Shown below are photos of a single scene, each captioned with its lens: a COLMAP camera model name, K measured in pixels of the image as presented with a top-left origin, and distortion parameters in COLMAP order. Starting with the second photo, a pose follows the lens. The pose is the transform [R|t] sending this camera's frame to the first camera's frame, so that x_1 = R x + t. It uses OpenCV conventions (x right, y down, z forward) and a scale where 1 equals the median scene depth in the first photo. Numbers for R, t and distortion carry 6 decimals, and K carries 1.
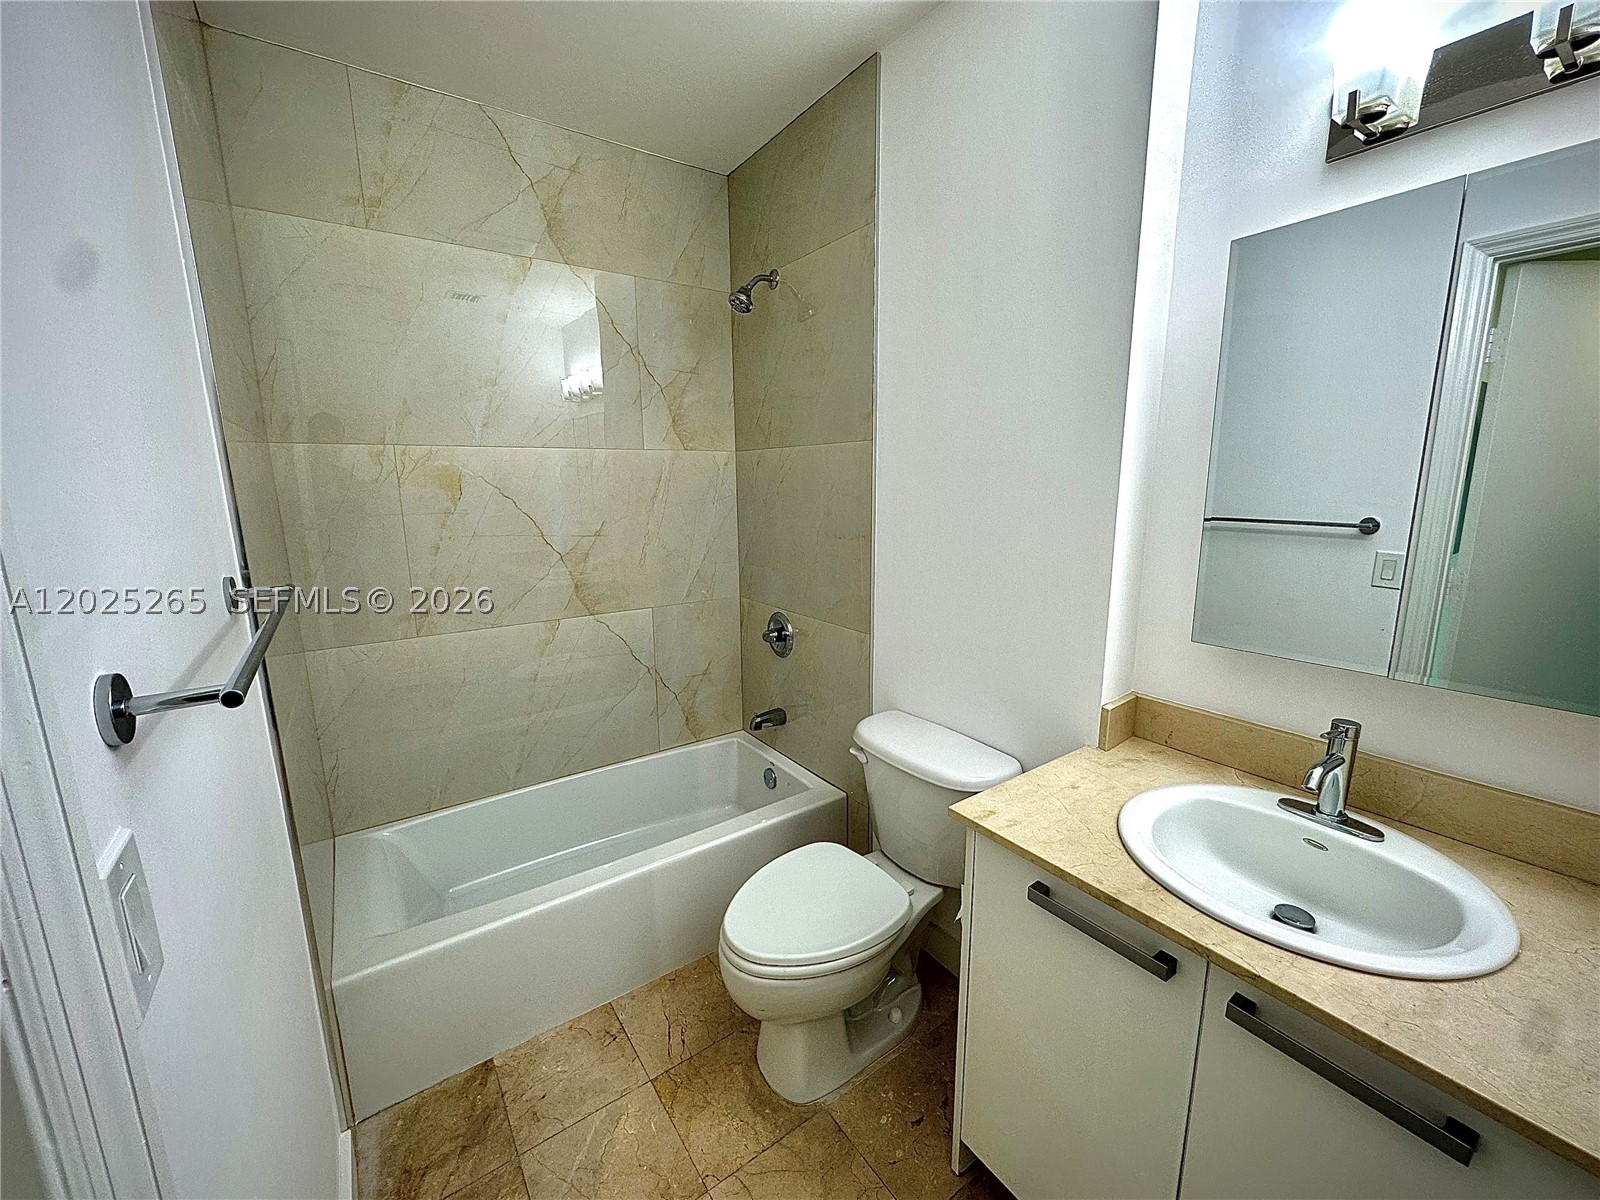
lens RADIAL K [[639.6, 0, 799.2], [0, 639.6, 598.1], [0, 0, 1]] dist [-0.001058, -0.000047]
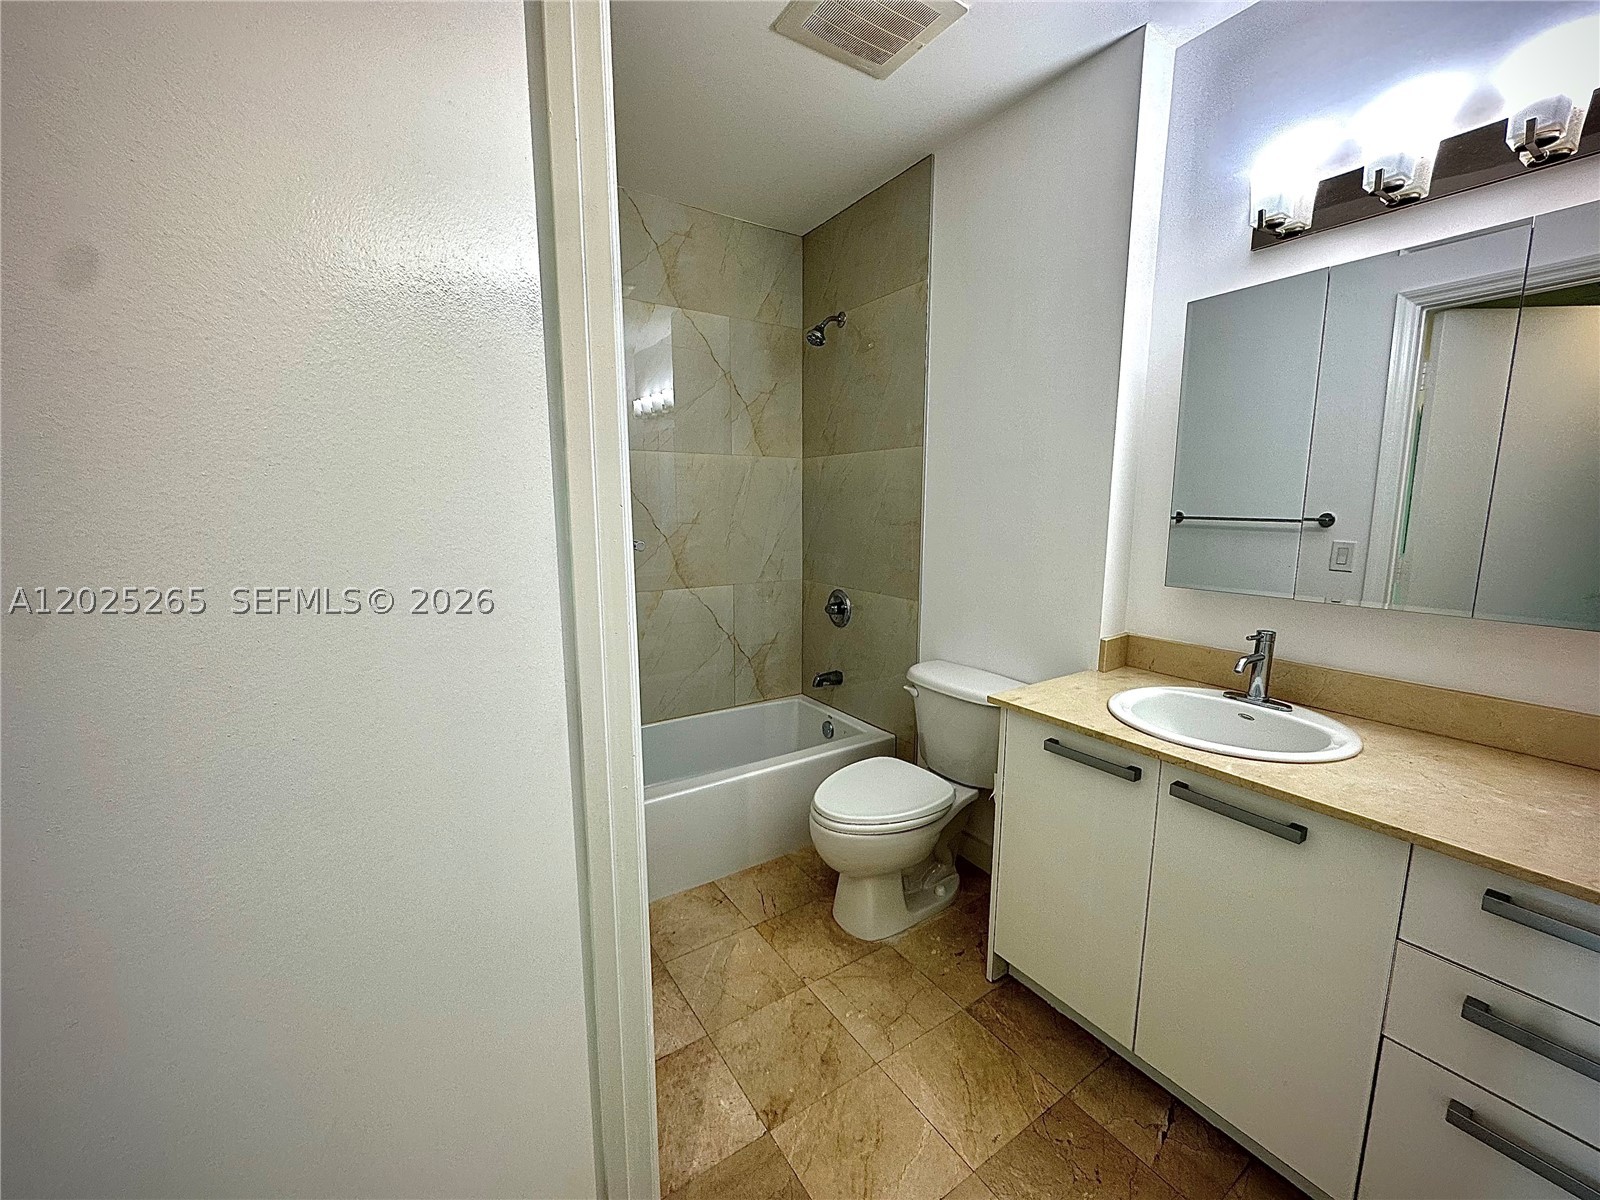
lens RADIAL K [[639.6, 0, 801.2], [0, 639.6, 598.7], [0, 0, 1]] dist [-0.001058, -0.000047]
pose [[0.999562, 0.015243, -0.025370, -0.097144], [-0.016127, 0.999258, -0.034989, 0.113044], [0.024817, 0.035383, 0.999066, -0.286371]]
